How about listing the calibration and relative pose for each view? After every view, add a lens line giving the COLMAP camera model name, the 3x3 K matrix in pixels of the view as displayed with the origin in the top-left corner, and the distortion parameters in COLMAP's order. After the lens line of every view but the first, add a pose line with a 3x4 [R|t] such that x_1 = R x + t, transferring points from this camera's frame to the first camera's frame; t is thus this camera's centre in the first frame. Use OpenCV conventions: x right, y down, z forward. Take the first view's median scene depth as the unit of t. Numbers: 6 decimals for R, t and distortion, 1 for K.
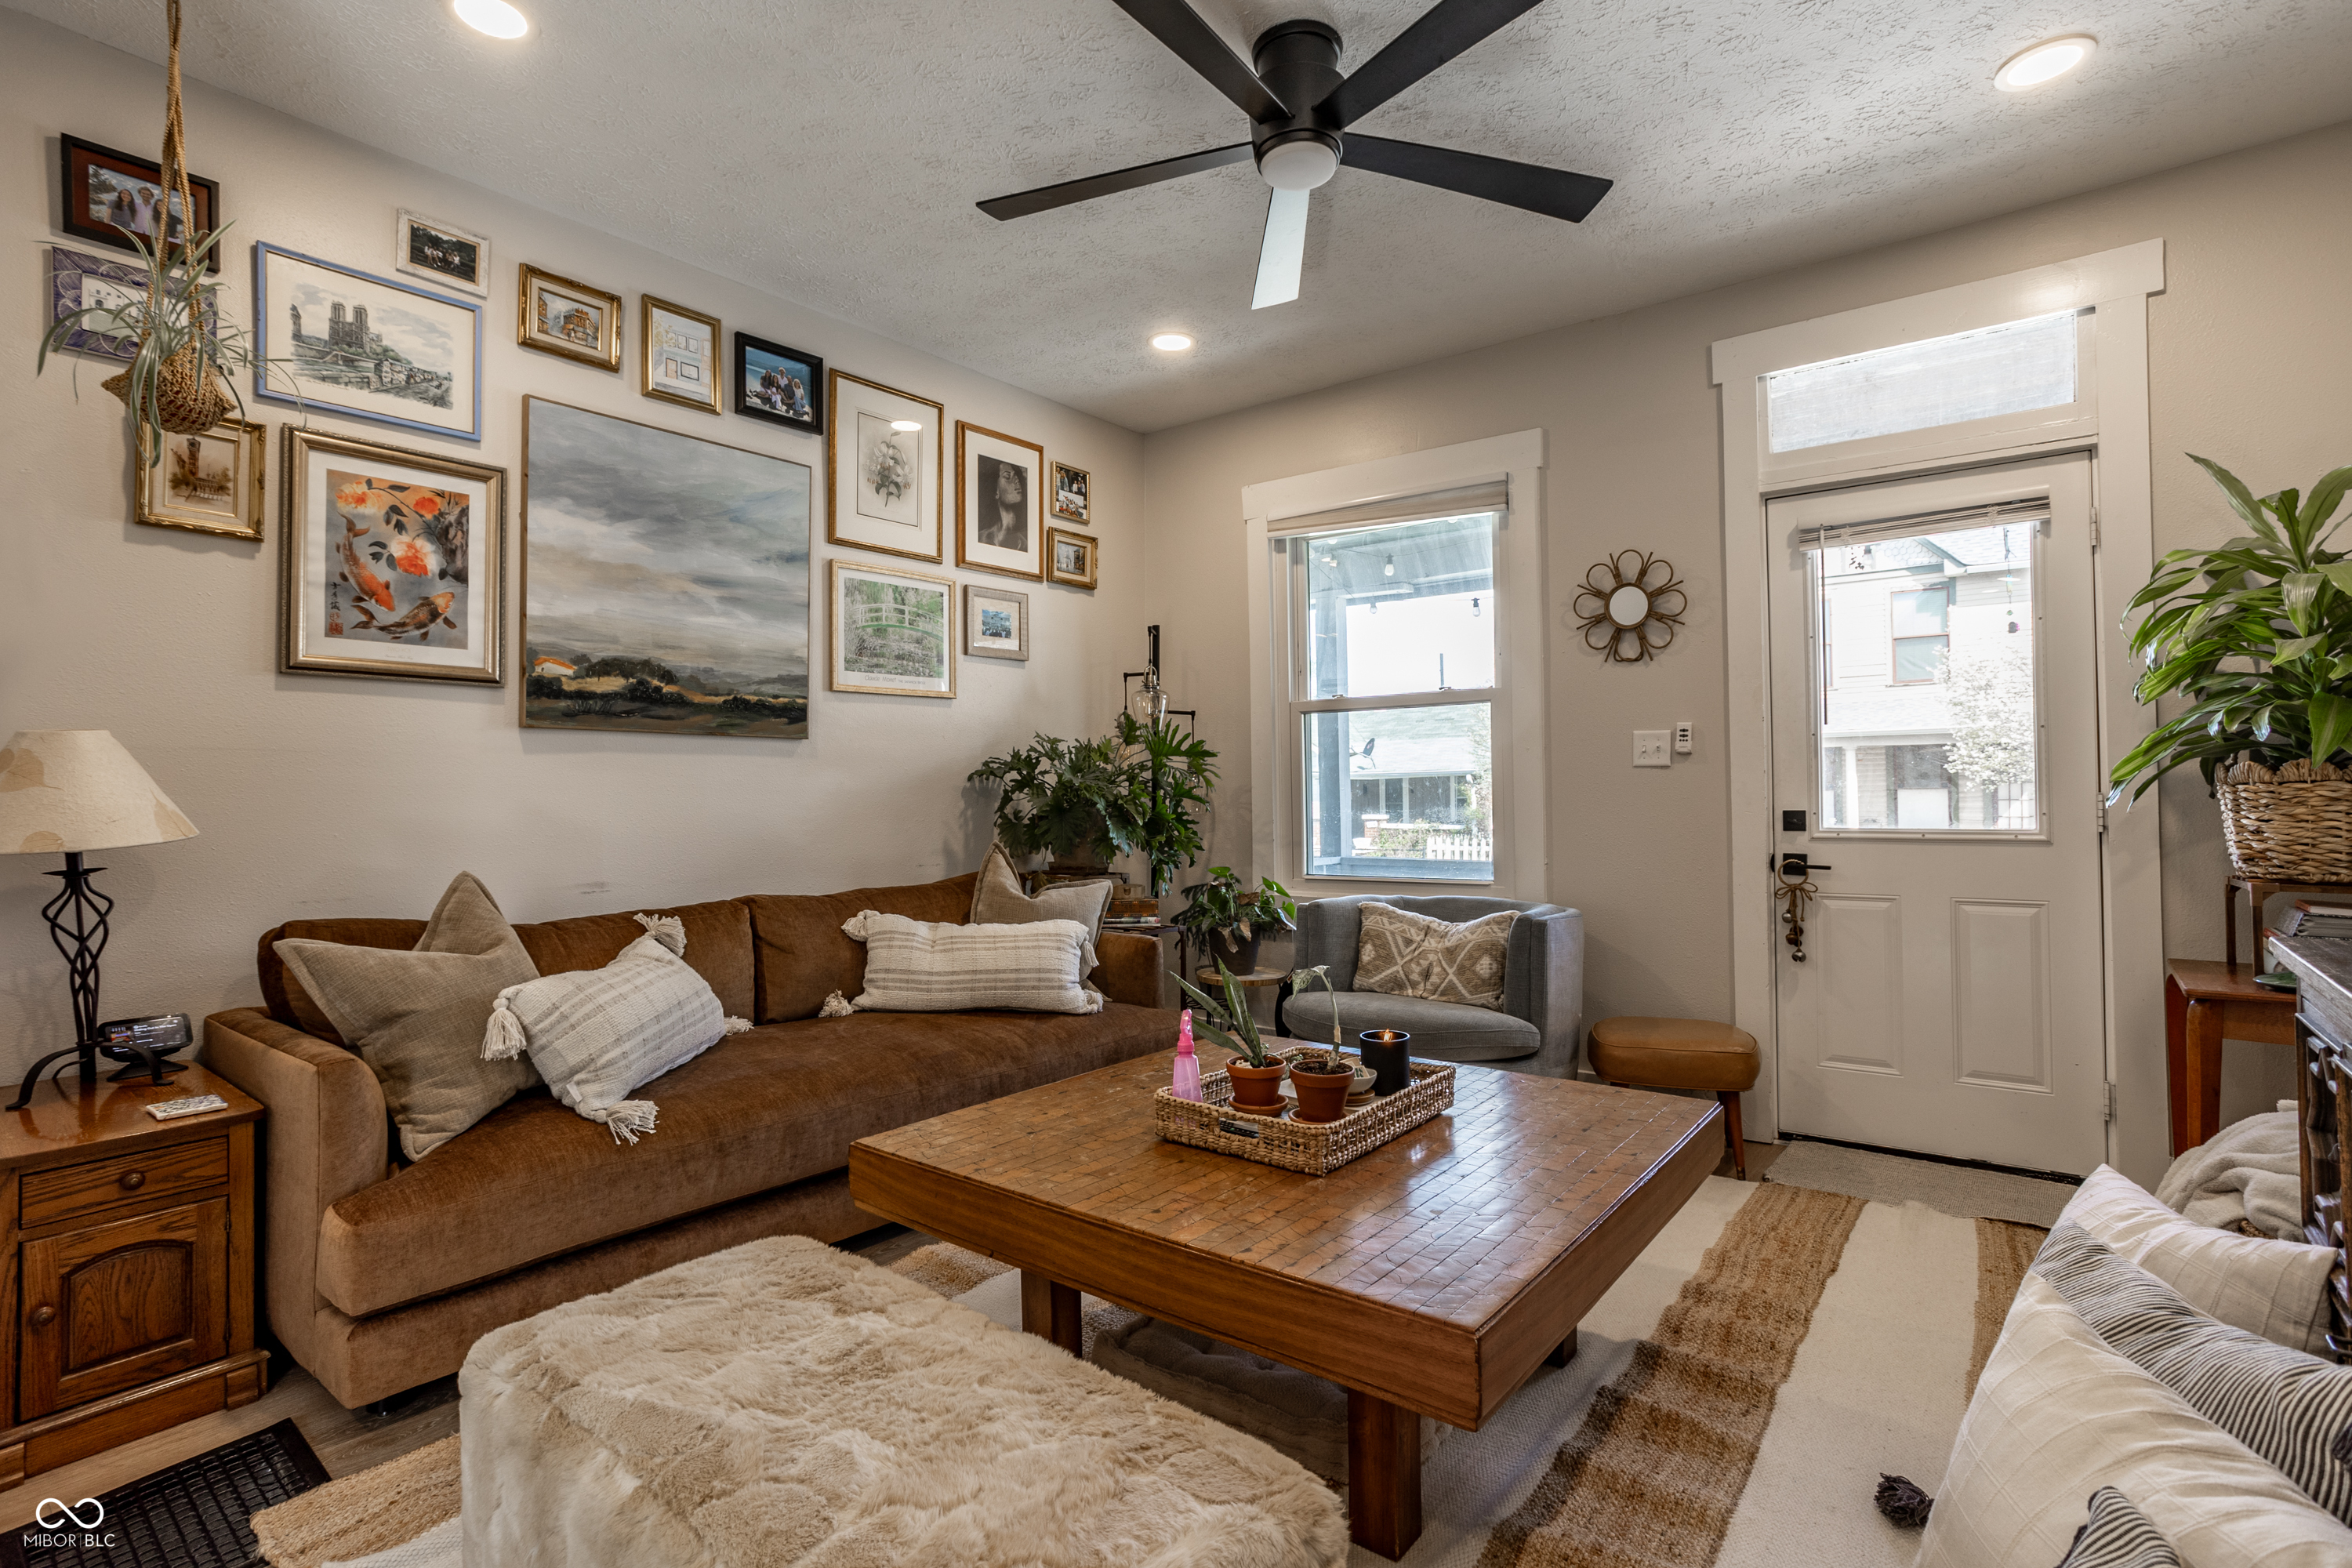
lens RADIAL K [[1125.5, 0, 1152.1], [0, 1125.5, 783.2], [0, 0, 1]] dist [-0.039593, 0.020790]
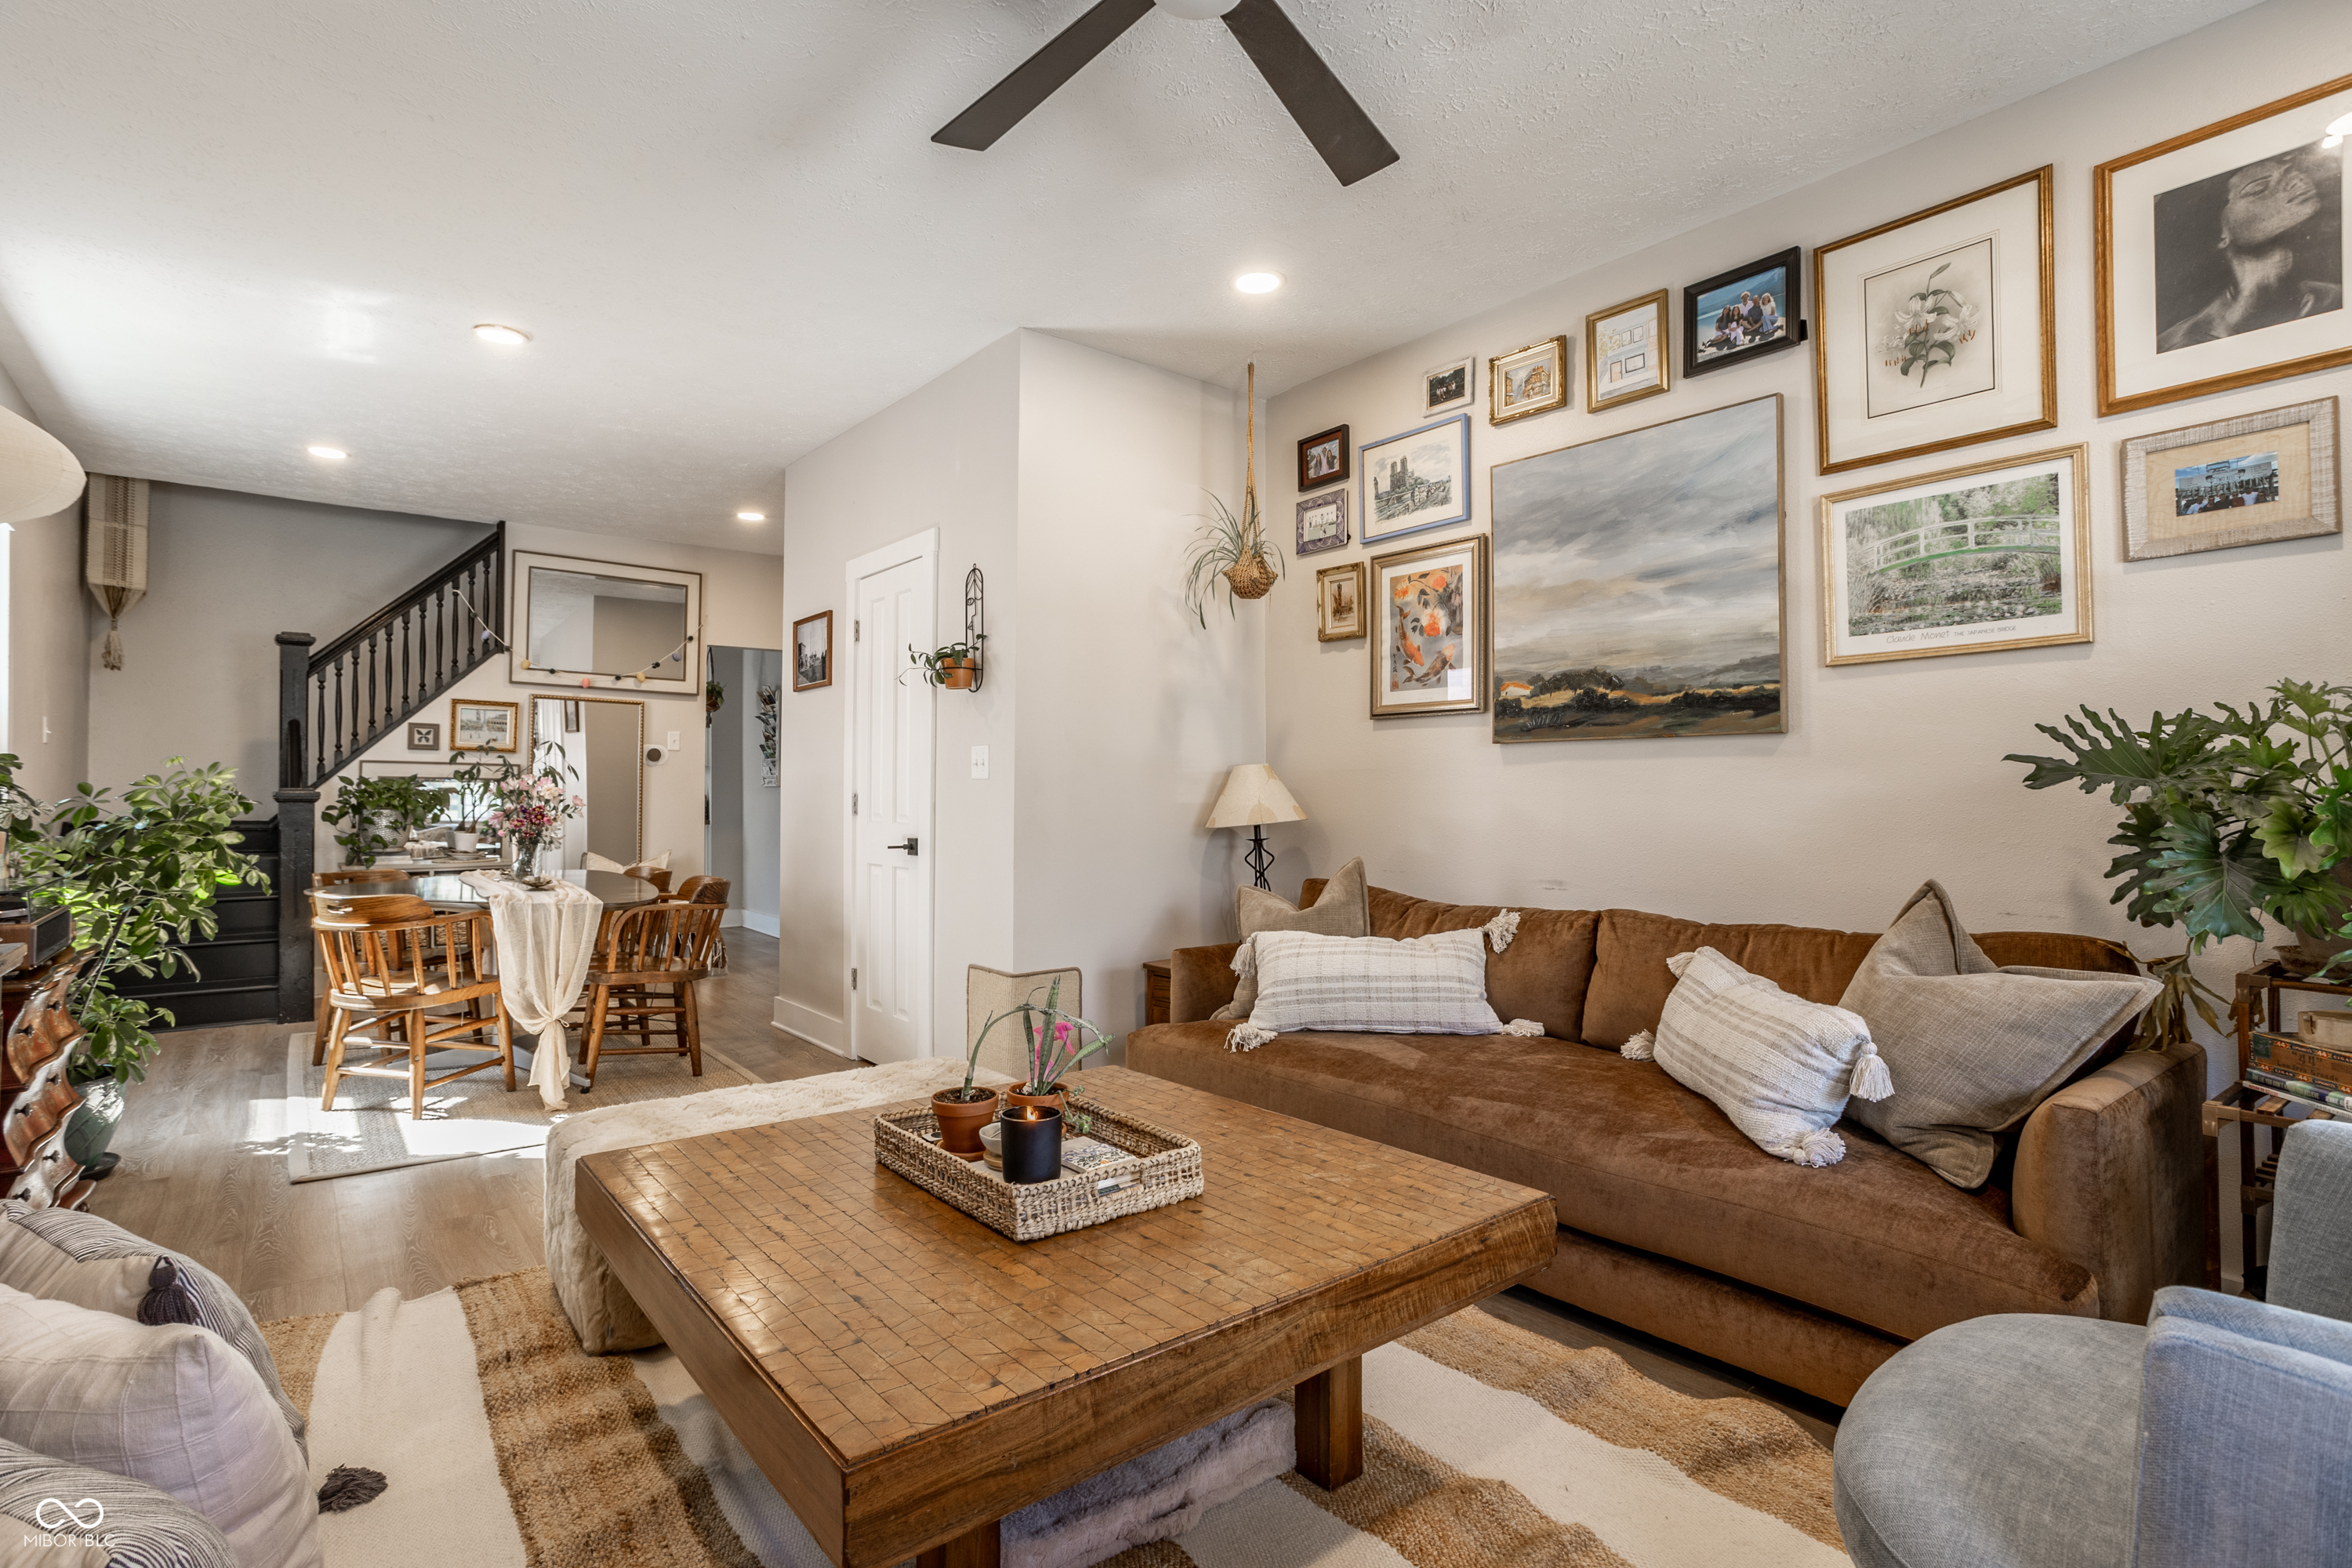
lens RADIAL K [[1125.5, 0, 1163.1], [0, 1125.5, 780.8], [0, 0, 1]] dist [-0.039593, 0.020790]
pose [[-0.206662, -0.006776, -0.978389, 0.591233], [0.008996, 0.999921, -0.008826, -0.002149], [0.978371, -0.010626, -0.206584, 0.766392]]
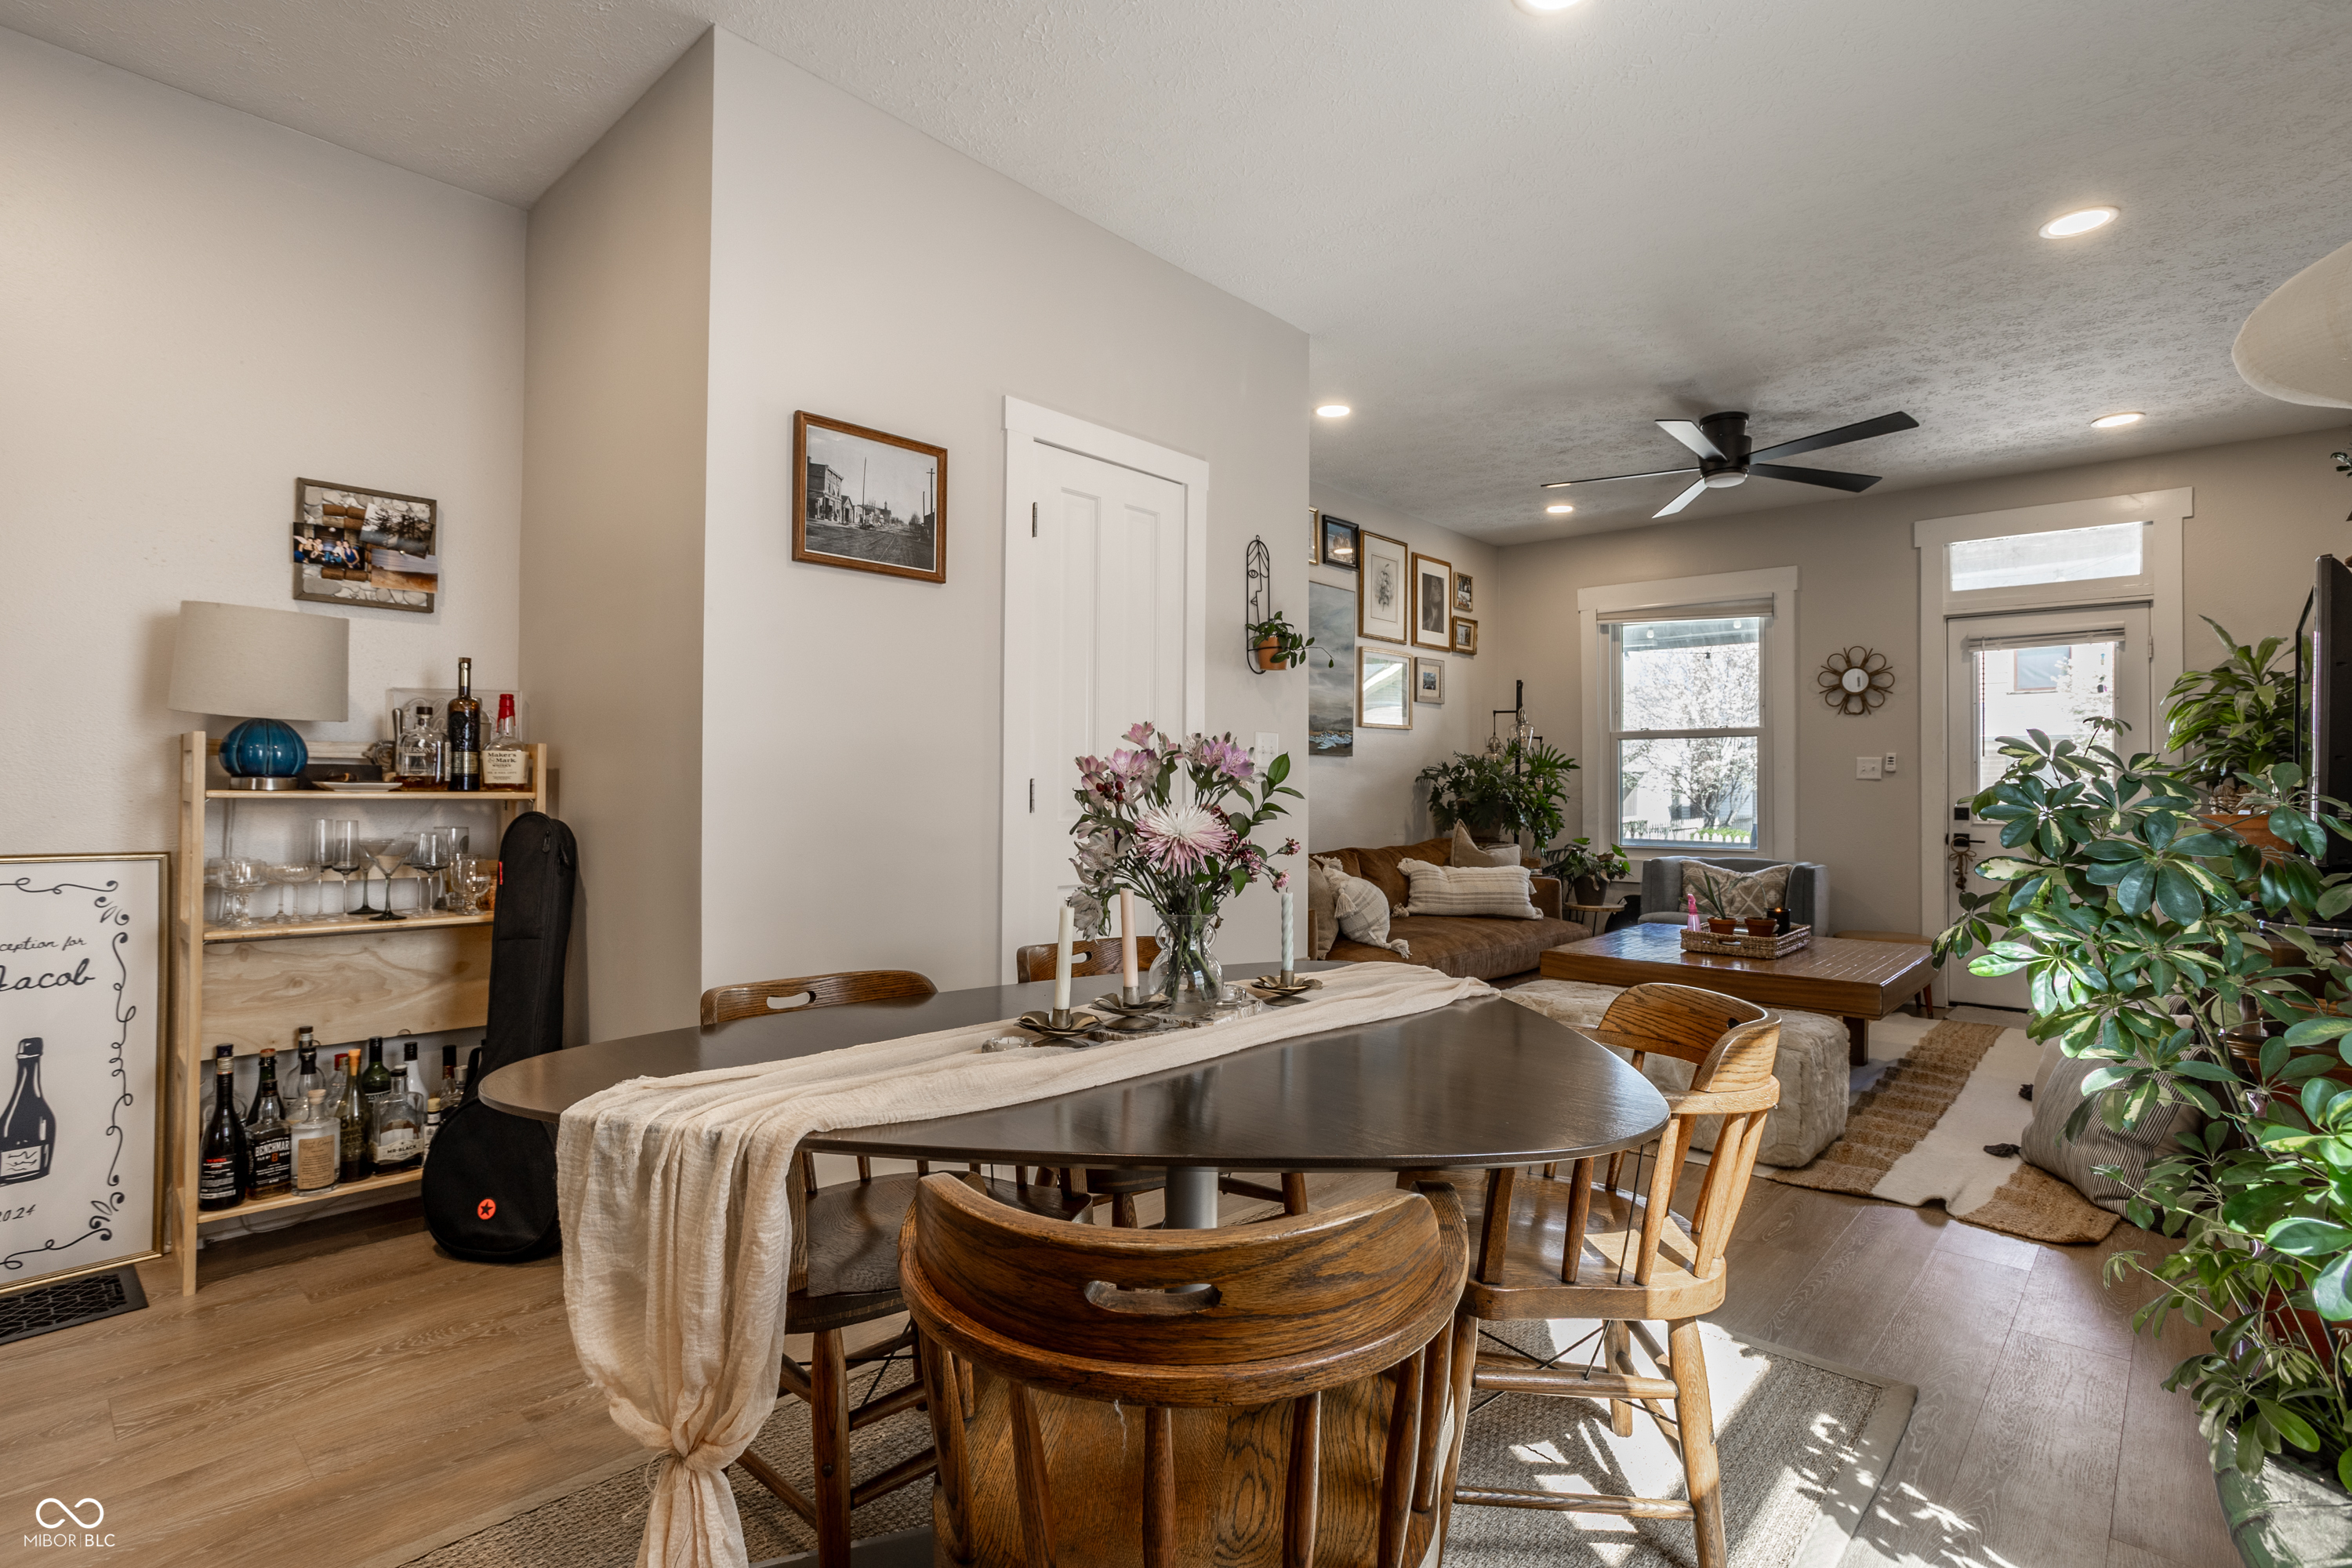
lens RADIAL K [[1125.5, 0, 1165.2], [0, 1125.5, 783.9], [0, 0, 1]] dist [-0.039593, 0.020790]
pose [[0.997905, 0.015320, -0.062855, -0.501591], [-0.014820, 0.999855, 0.008411, -0.007861], [0.062975, -0.007462, 0.997987, -0.720291]]
